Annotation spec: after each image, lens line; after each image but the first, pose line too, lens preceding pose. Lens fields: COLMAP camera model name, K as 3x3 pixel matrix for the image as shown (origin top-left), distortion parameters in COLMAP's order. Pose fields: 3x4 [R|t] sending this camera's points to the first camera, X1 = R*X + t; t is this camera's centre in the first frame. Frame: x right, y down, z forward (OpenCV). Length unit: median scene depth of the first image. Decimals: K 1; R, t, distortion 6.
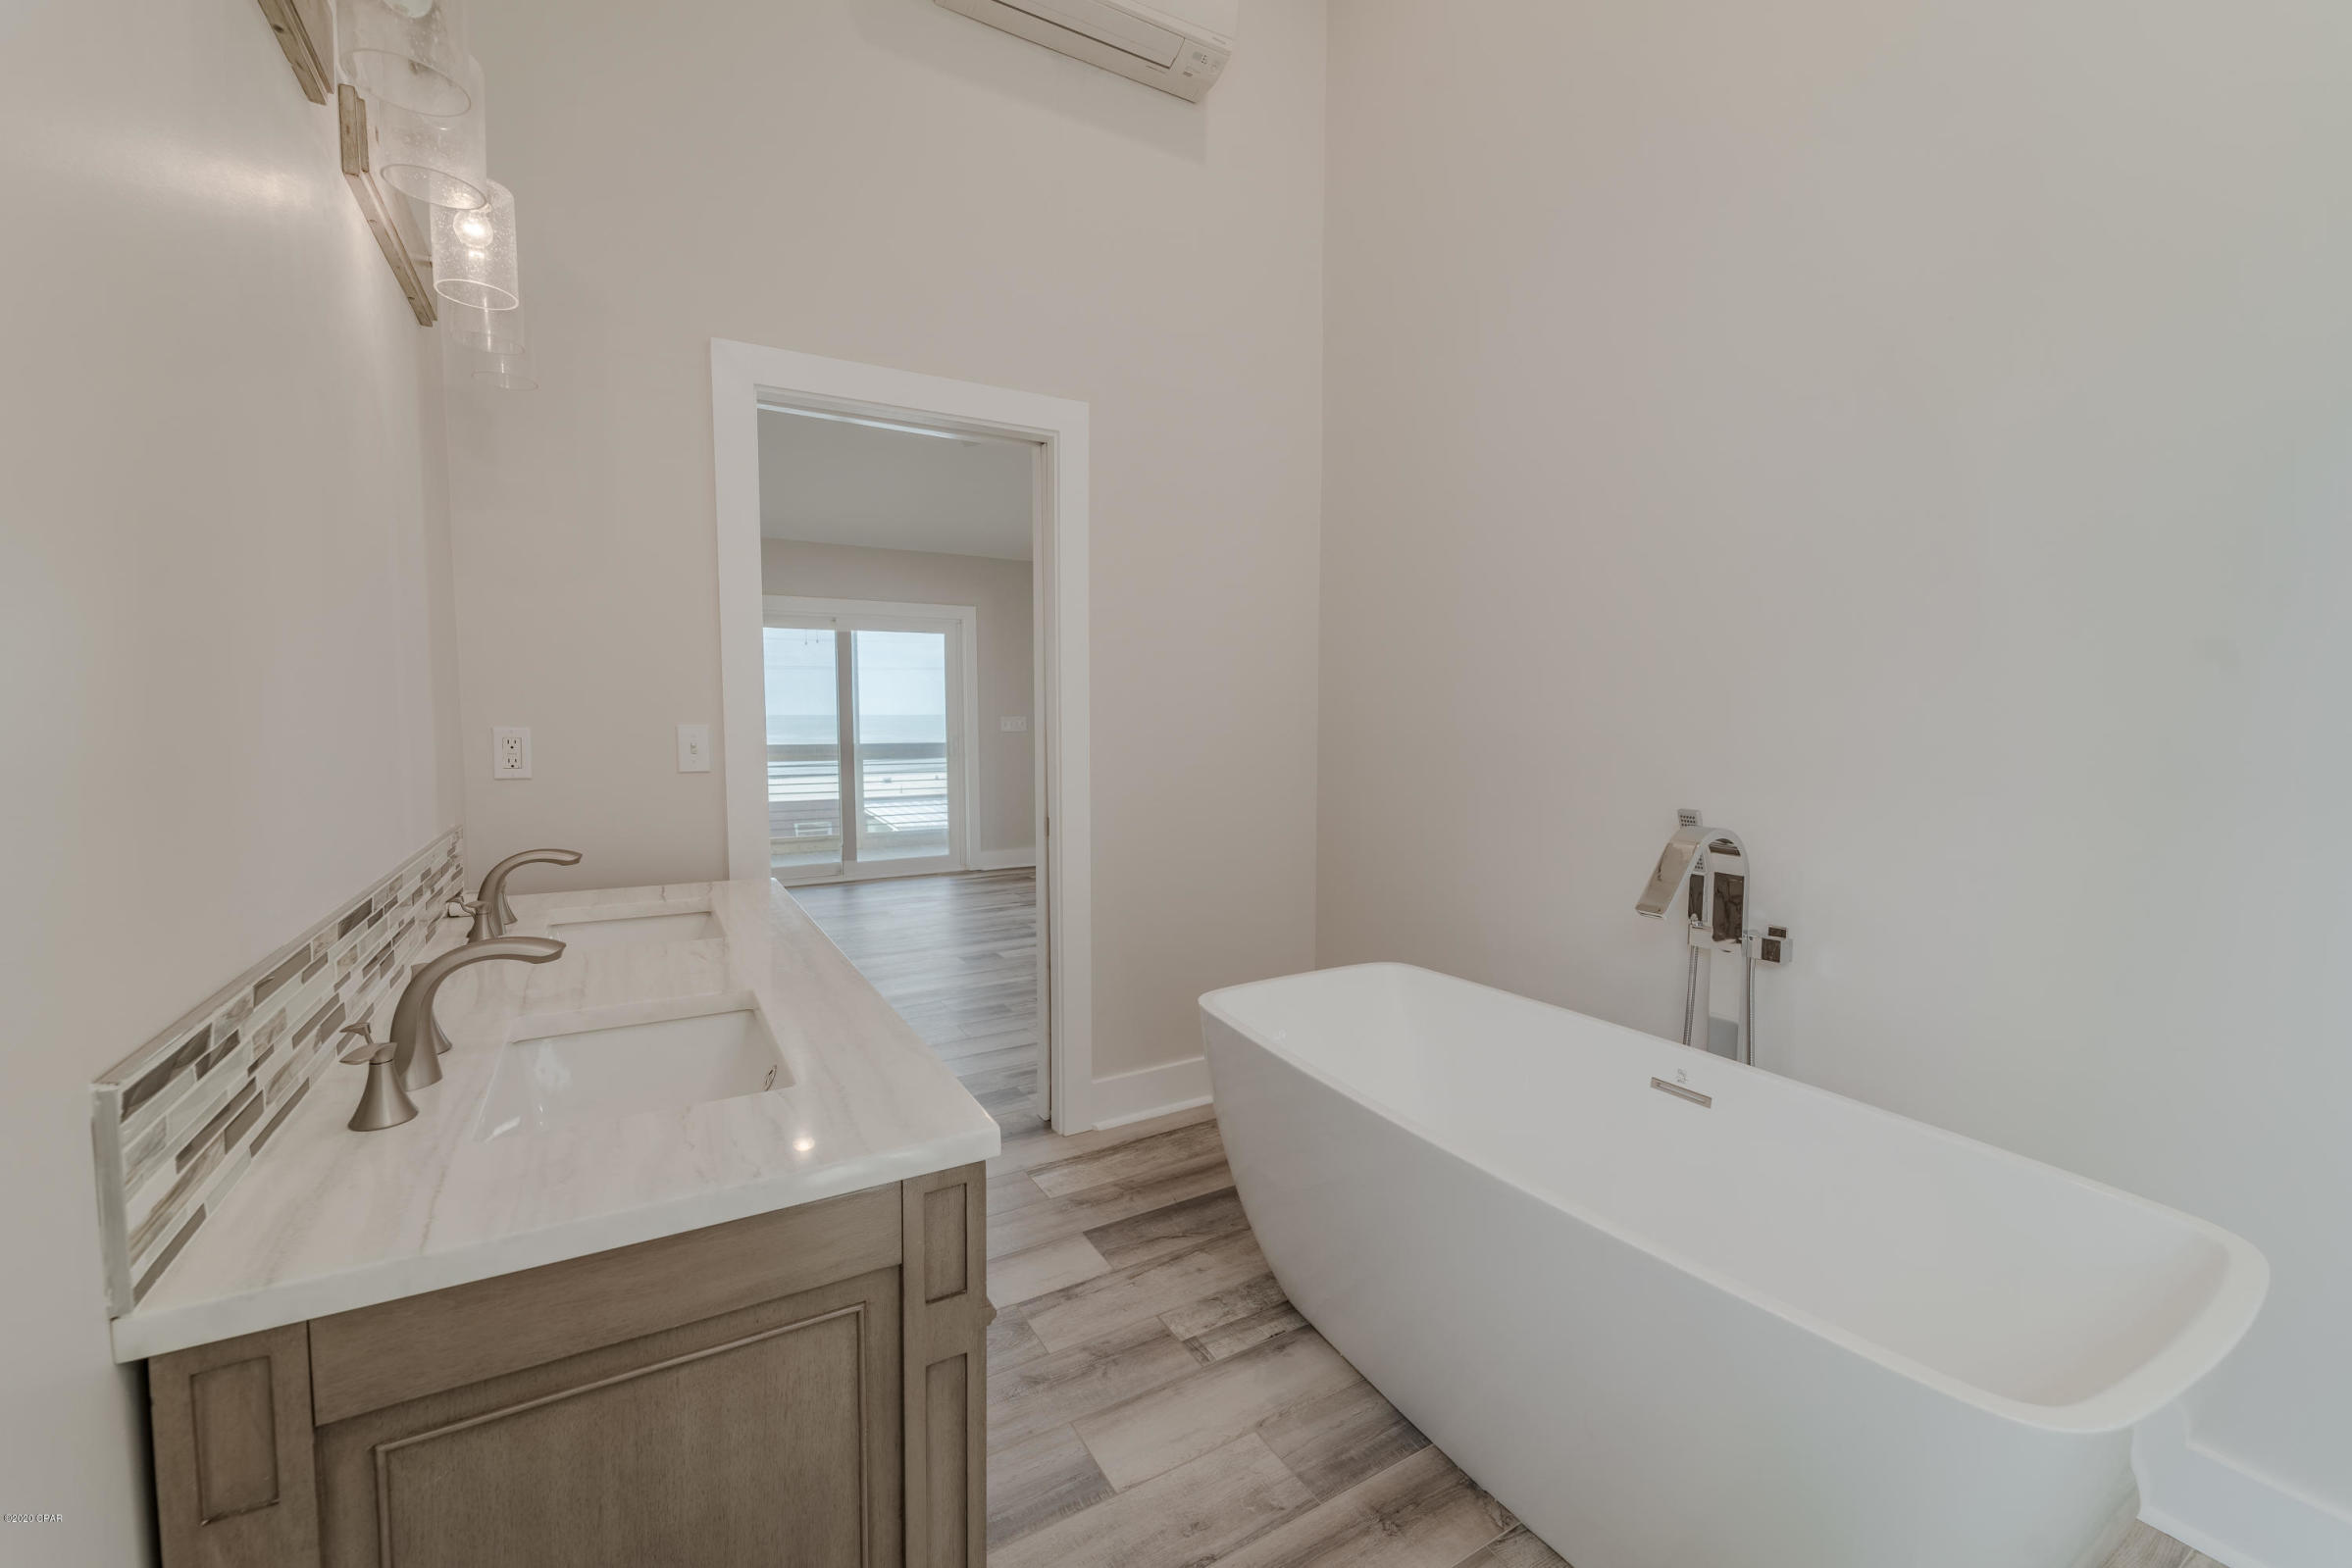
lens RADIAL K [[940.1, 0, 1157.1], [0, 940.1, 779.2], [0, 0, 1]] dist [0.001532, -0.000453]
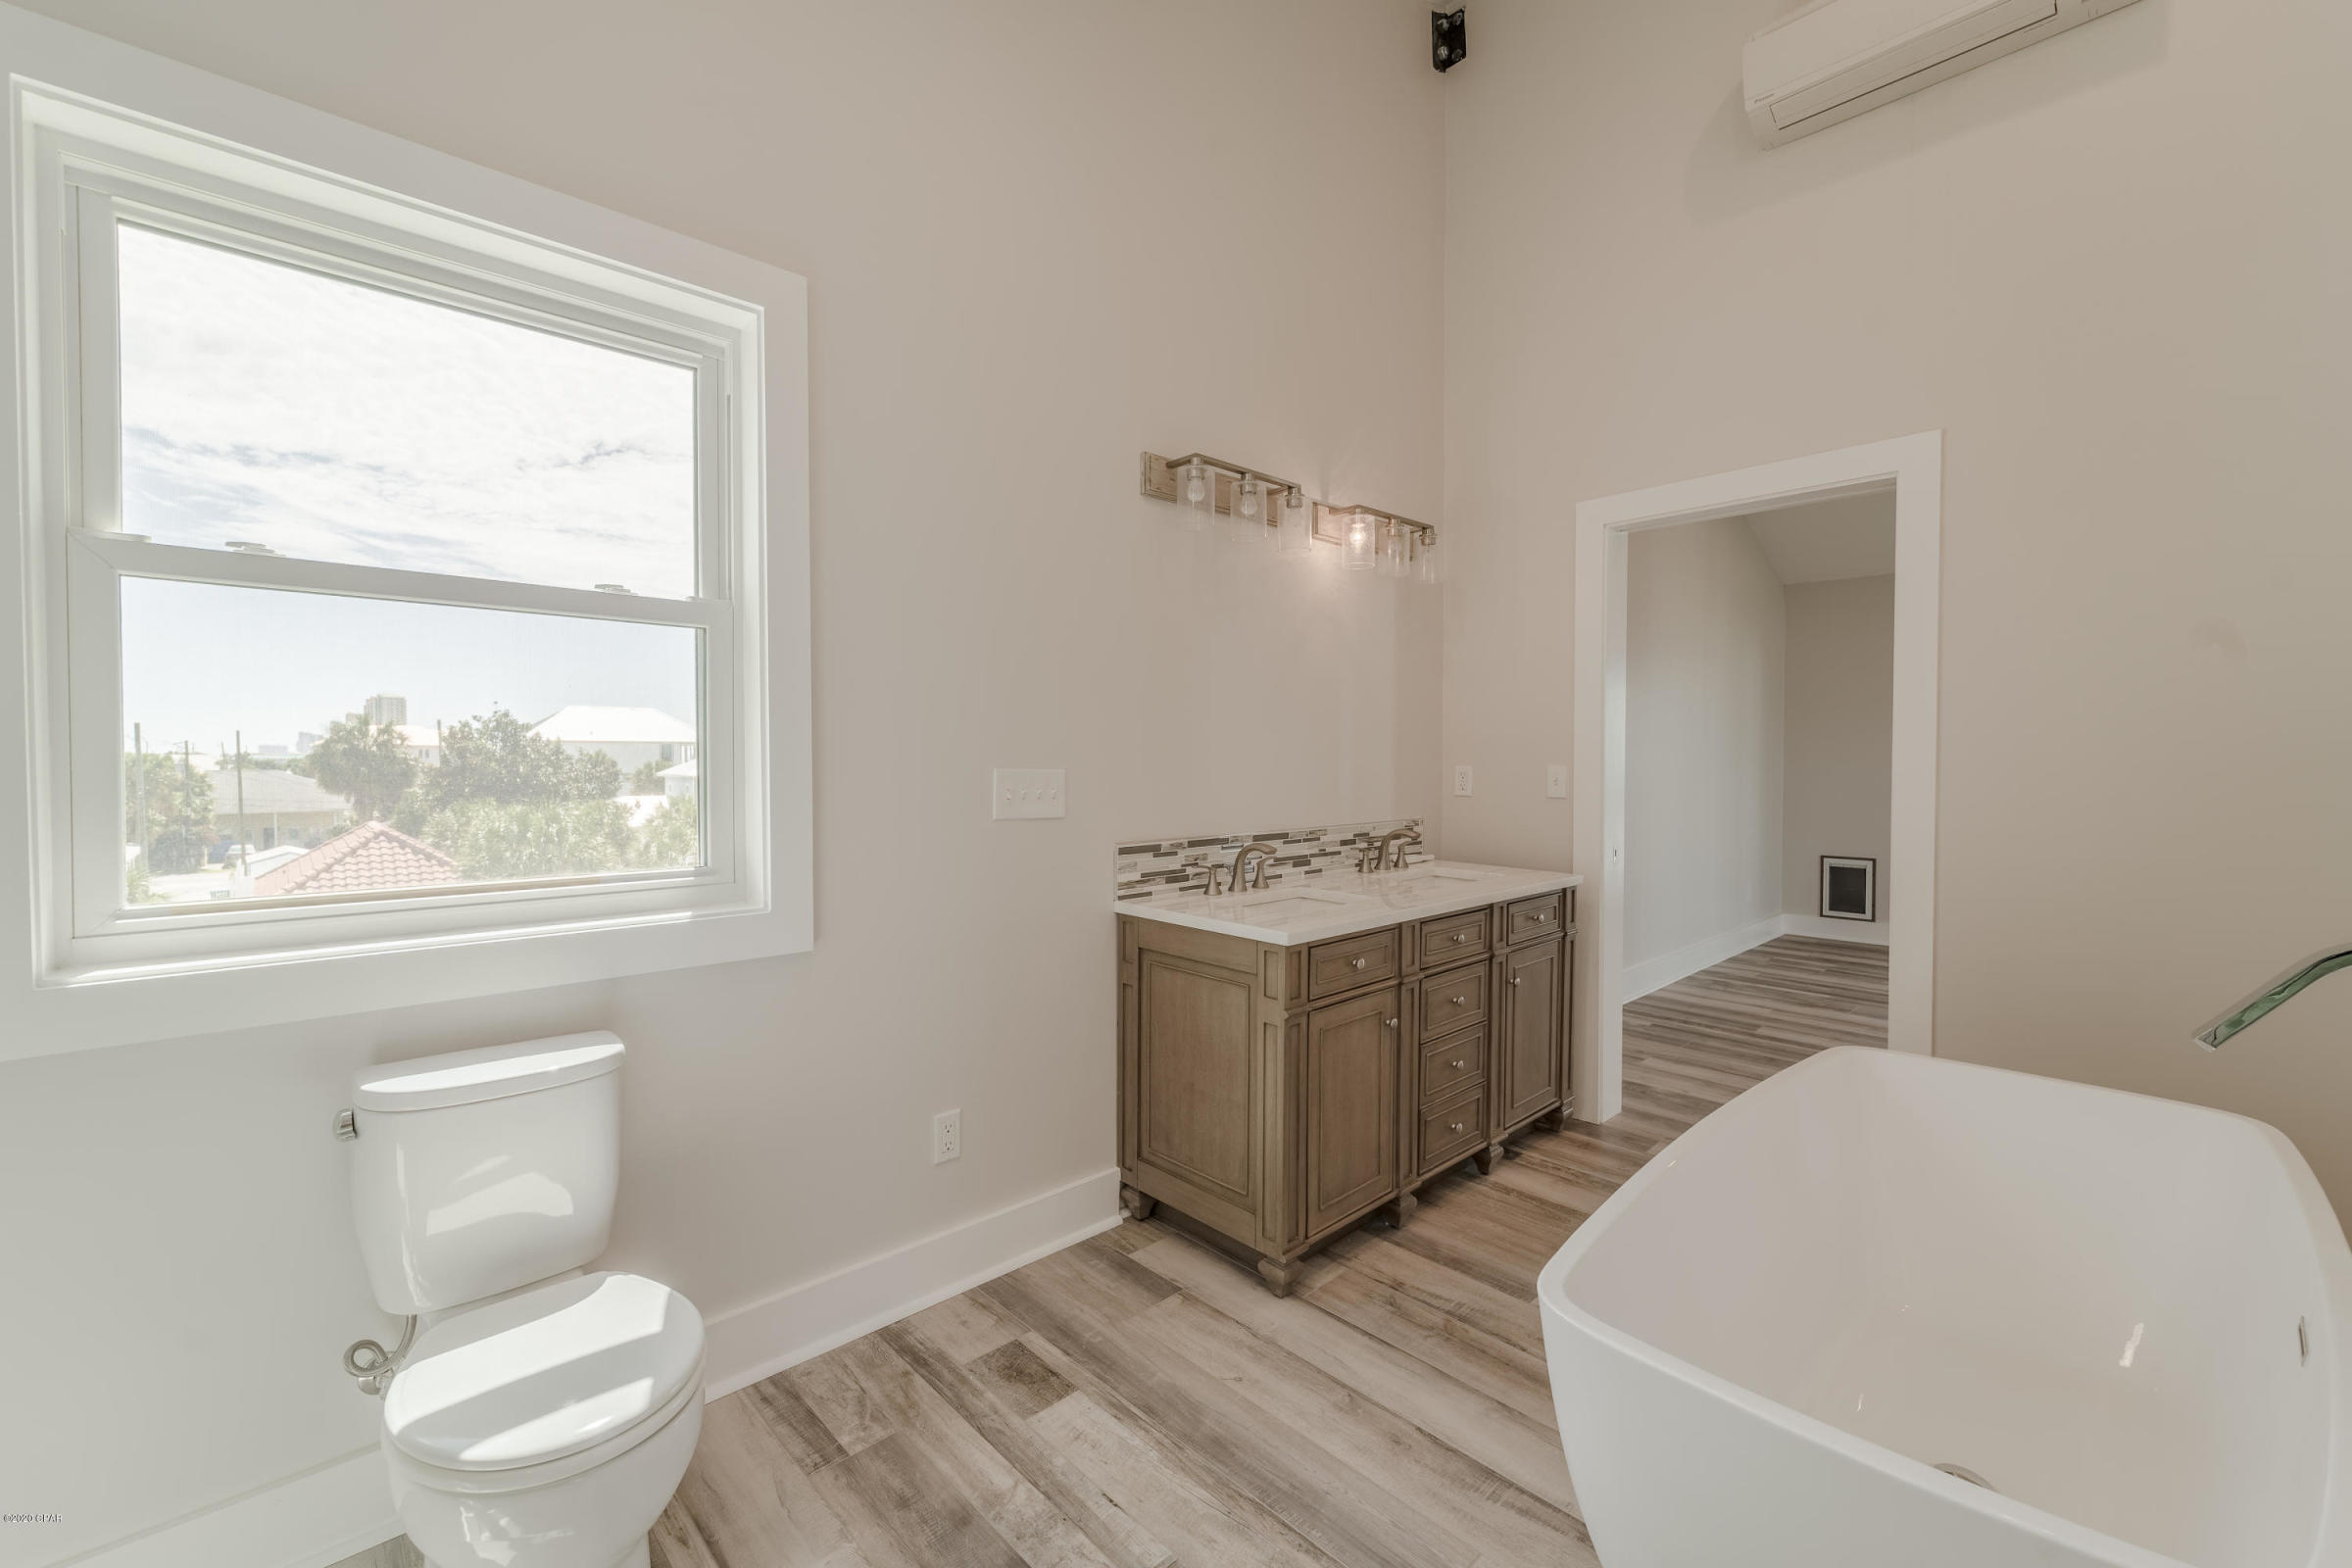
lens RADIAL K [[940.2, 0, 1157.1], [0, 940.2, 779.2], [0, 0, 1]] dist [0.001532, -0.000453]
pose [[0.219932, 0.023134, -0.975241, 2.116253], [-0.069032, 0.997582, 0.008096, -0.014551], [0.973070, 0.065542, 0.220998, 0.141428]]
